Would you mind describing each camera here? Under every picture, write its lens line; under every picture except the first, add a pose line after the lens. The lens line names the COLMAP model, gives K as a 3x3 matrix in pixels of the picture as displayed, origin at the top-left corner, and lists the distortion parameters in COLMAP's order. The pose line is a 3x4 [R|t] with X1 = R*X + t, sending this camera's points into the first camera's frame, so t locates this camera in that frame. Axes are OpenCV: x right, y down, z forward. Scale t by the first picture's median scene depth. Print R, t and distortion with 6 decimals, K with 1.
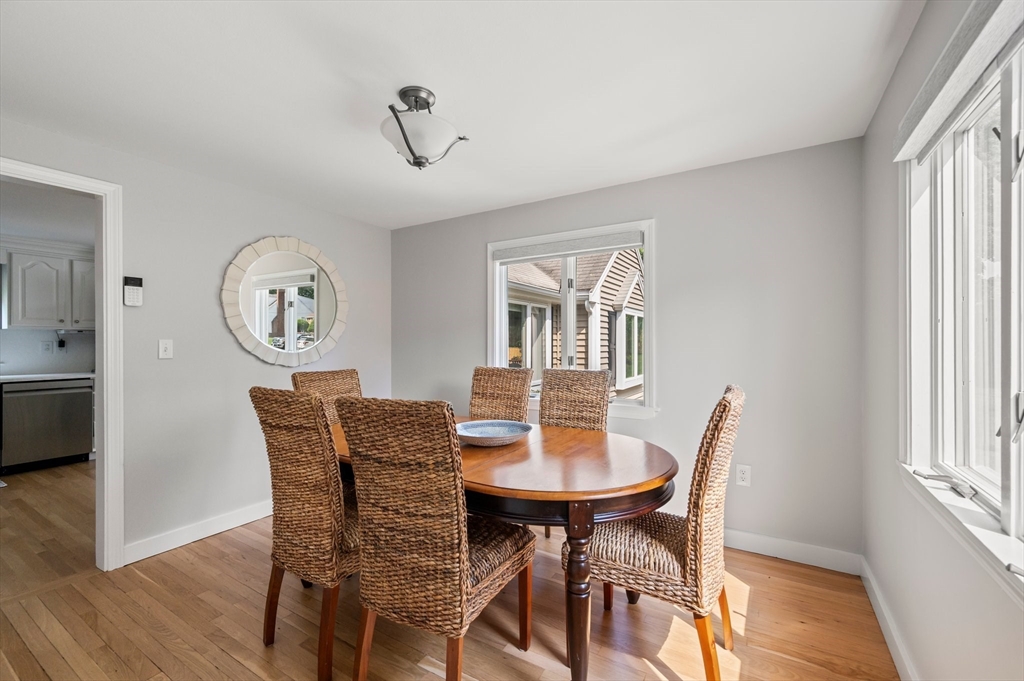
lens RADIAL K [[421.2, 0, 512.0], [0, 421.2, 340.5], [0, 0, 1]] dist [0.000064, 0.000074]
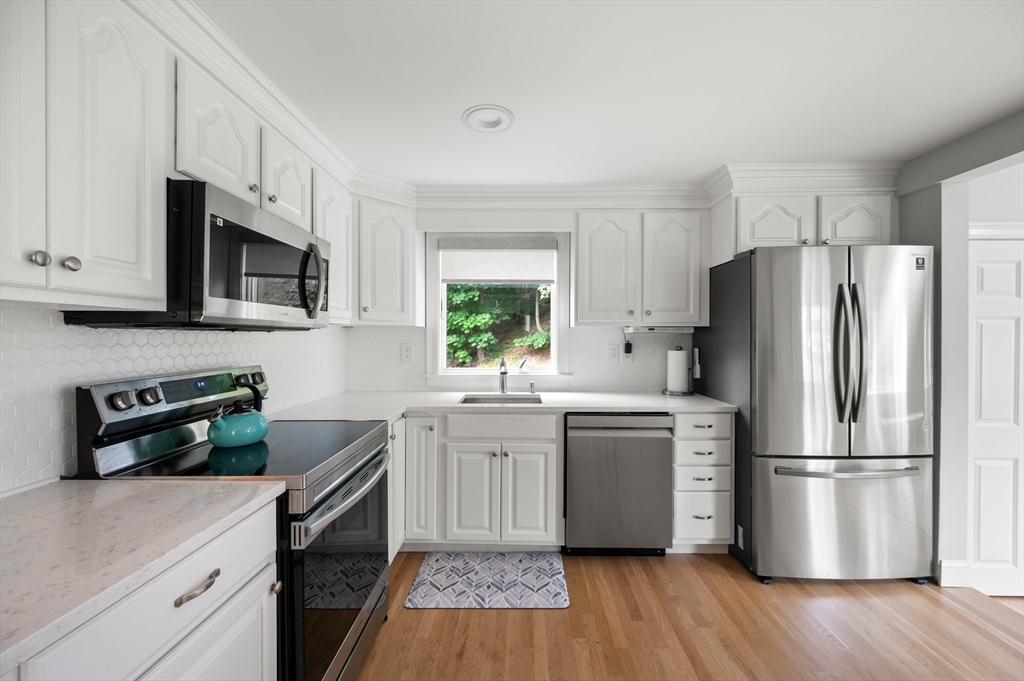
lens RADIAL K [[404.4, 0, 514.2], [0, 404.4, 341.3], [0, 0, 1]] dist [0.000220, 0.000141]
pose [[0.505415, 0.010318, -0.862815, -0.643205], [-0.001953, 0.999940, 0.010814, -0.009873], [0.862874, -0.003781, 0.505404, 0.552147]]
